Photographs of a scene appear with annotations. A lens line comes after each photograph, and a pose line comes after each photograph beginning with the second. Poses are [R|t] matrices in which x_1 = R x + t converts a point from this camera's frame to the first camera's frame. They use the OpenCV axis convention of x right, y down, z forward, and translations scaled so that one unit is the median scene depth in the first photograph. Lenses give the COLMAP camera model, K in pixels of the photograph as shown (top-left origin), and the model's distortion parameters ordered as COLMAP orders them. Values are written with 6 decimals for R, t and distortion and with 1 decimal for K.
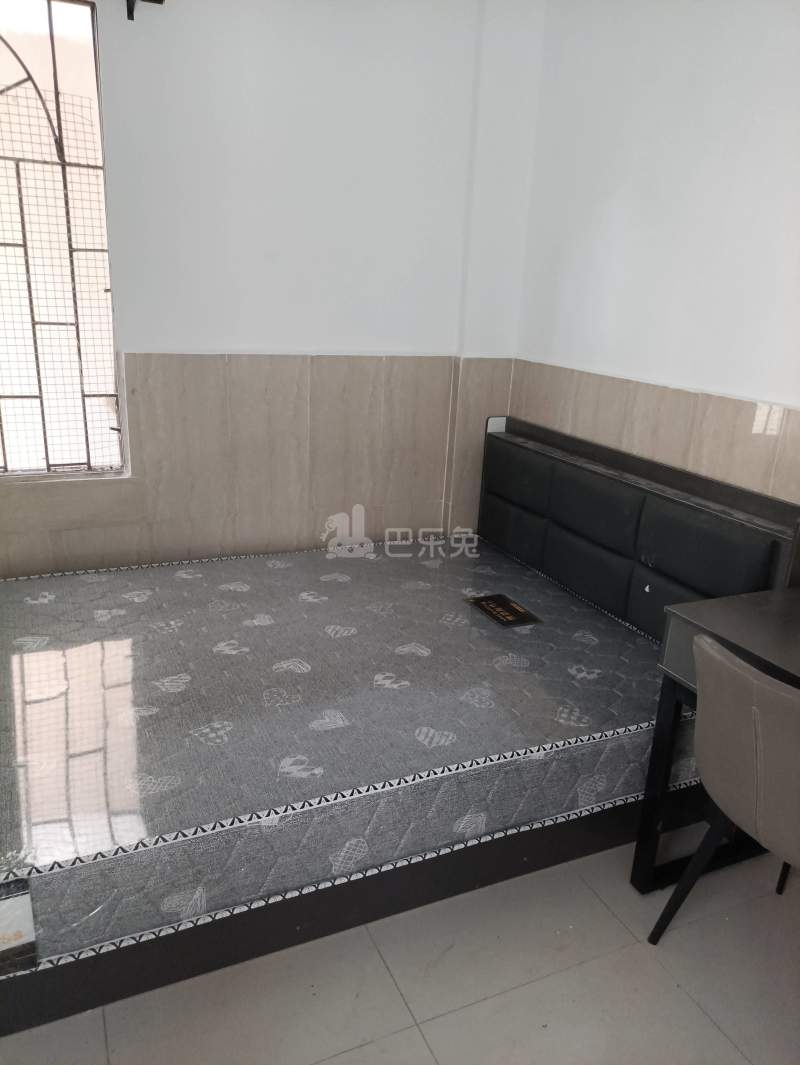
lens RADIAL K [[801.2, 0, 410.3], [0, 801.2, 534.7], [0, 0, 1]] dist [0.055140, -0.055024]
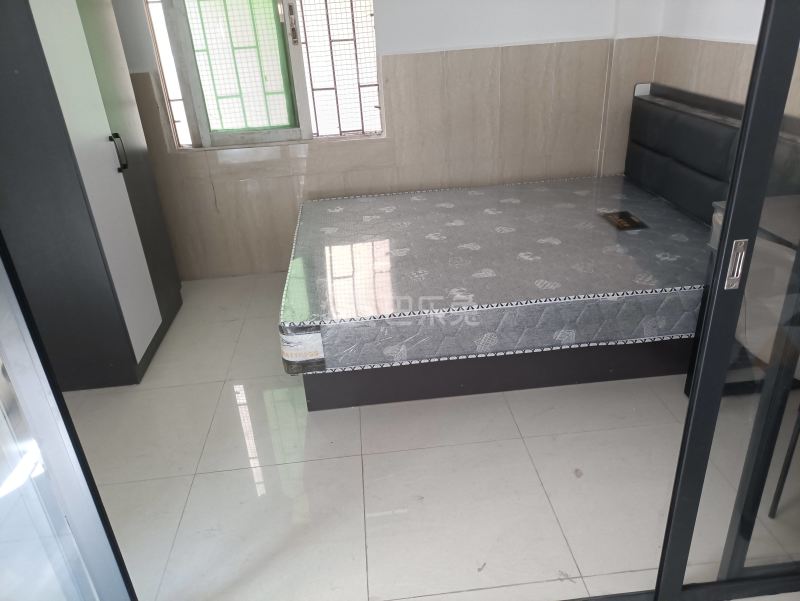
lens RADIAL K [[601.9, 0, 398.6], [0, 601.9, 301.3], [0, 0, 1]] dist [0.055140, -0.055024]
pose [[0.935487, 0.058571, -0.348474, 0.125825], [-0.003231, 0.987544, 0.157309, 0.066744], [0.353348, -0.146035, 0.924023, -0.168159]]
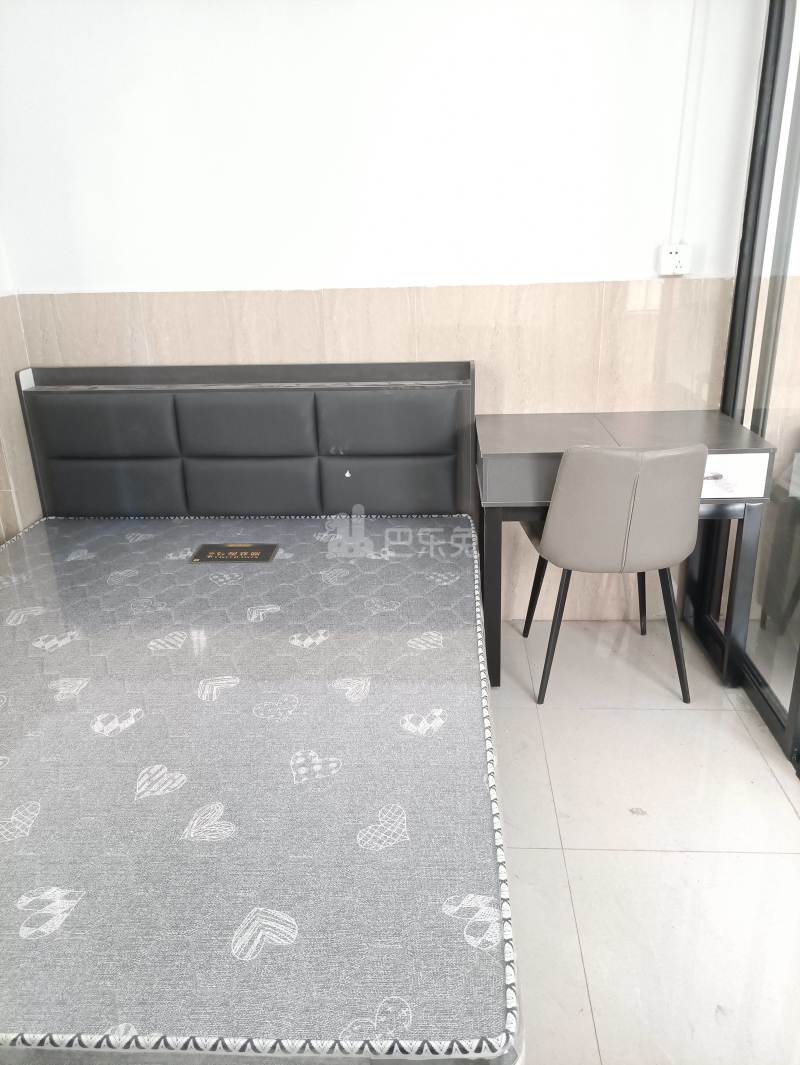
lens RADIAL K [[801.2, 0, 407.7], [0, 801.2, 530.9], [0, 0, 1]] dist [0.055140, -0.055024]
pose [[0.468775, -0.368204, 0.802917, -0.528374], [0.311828, 0.919437, 0.239580, -0.090286], [-0.826446, 0.138063, 0.545825, 0.319650]]
